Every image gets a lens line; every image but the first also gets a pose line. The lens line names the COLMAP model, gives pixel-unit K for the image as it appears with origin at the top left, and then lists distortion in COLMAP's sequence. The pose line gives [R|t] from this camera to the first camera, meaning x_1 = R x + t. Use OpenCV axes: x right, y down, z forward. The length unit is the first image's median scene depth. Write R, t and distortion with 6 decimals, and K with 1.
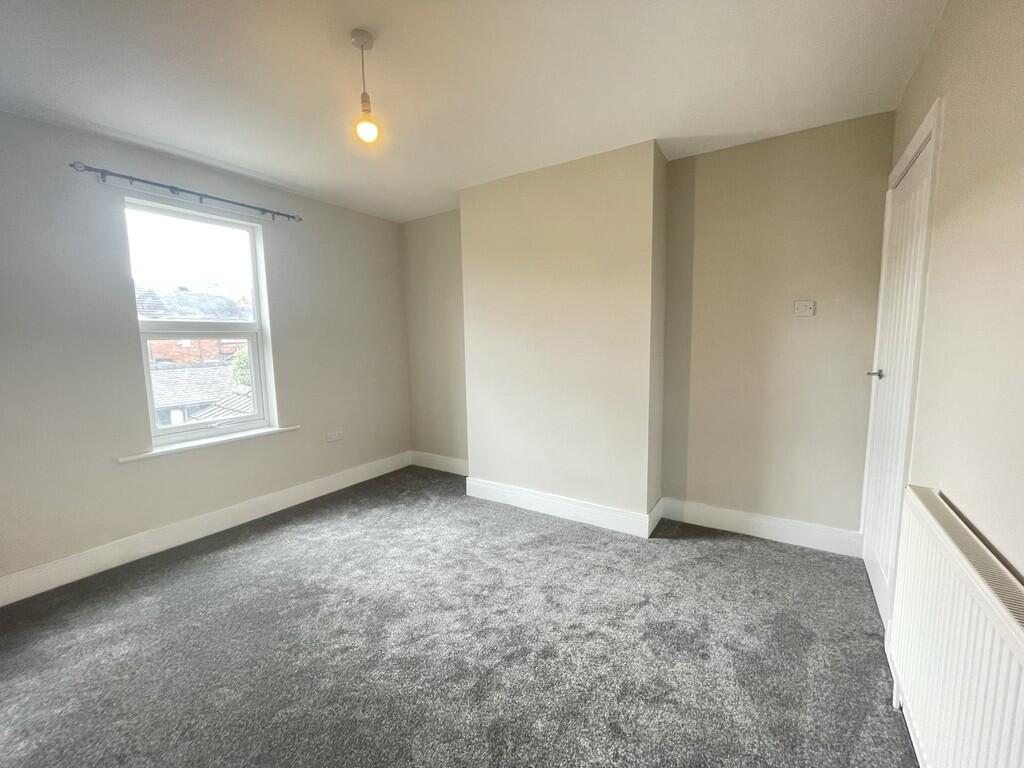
lens RADIAL K [[418.2, 0, 510.6], [0, 418.2, 385.0], [0, 0, 1]] dist [-0.001851, -0.000425]
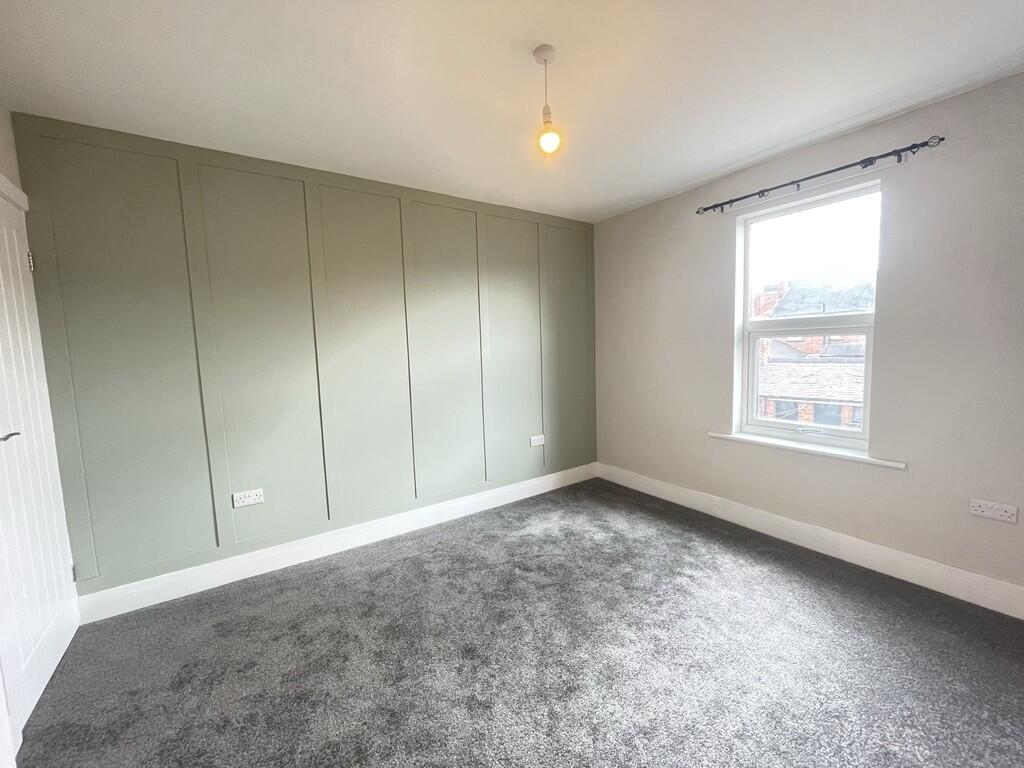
lens RADIAL K [[418.2, 0, 508.0], [0, 418.2, 385.2], [0, 0, 1]] dist [-0.001851, -0.000425]
pose [[-0.391899, 0.116753, -0.912570, 0.391147], [-0.064147, 0.986033, 0.153699, -0.105721], [0.917769, 0.118773, -0.378936, 0.778355]]
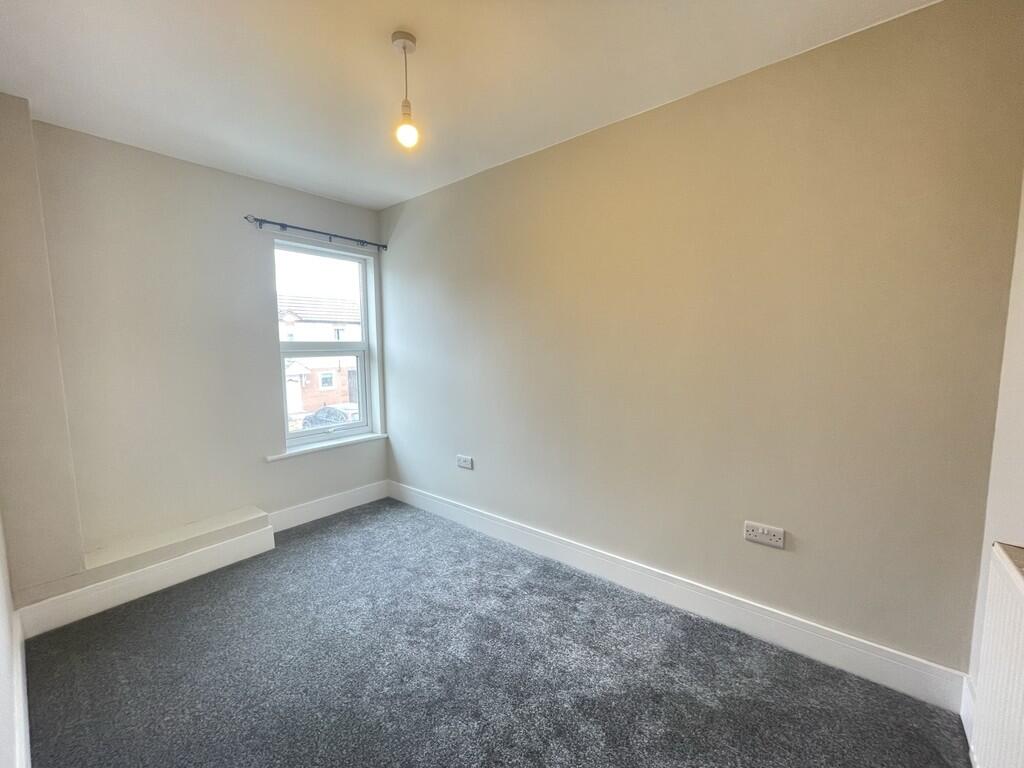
lens RADIAL K [[418.2, 0, 501.7], [0, 418.2, 383.5], [0, 0, 1]] dist [-0.001851, -0.000425]
pose [[0.994863, 0.000950, -0.101228, -0.131277], [-0.003977, 0.999551, -0.029701, -0.001500], [0.101154, 0.029951, 0.994420, -0.110614]]
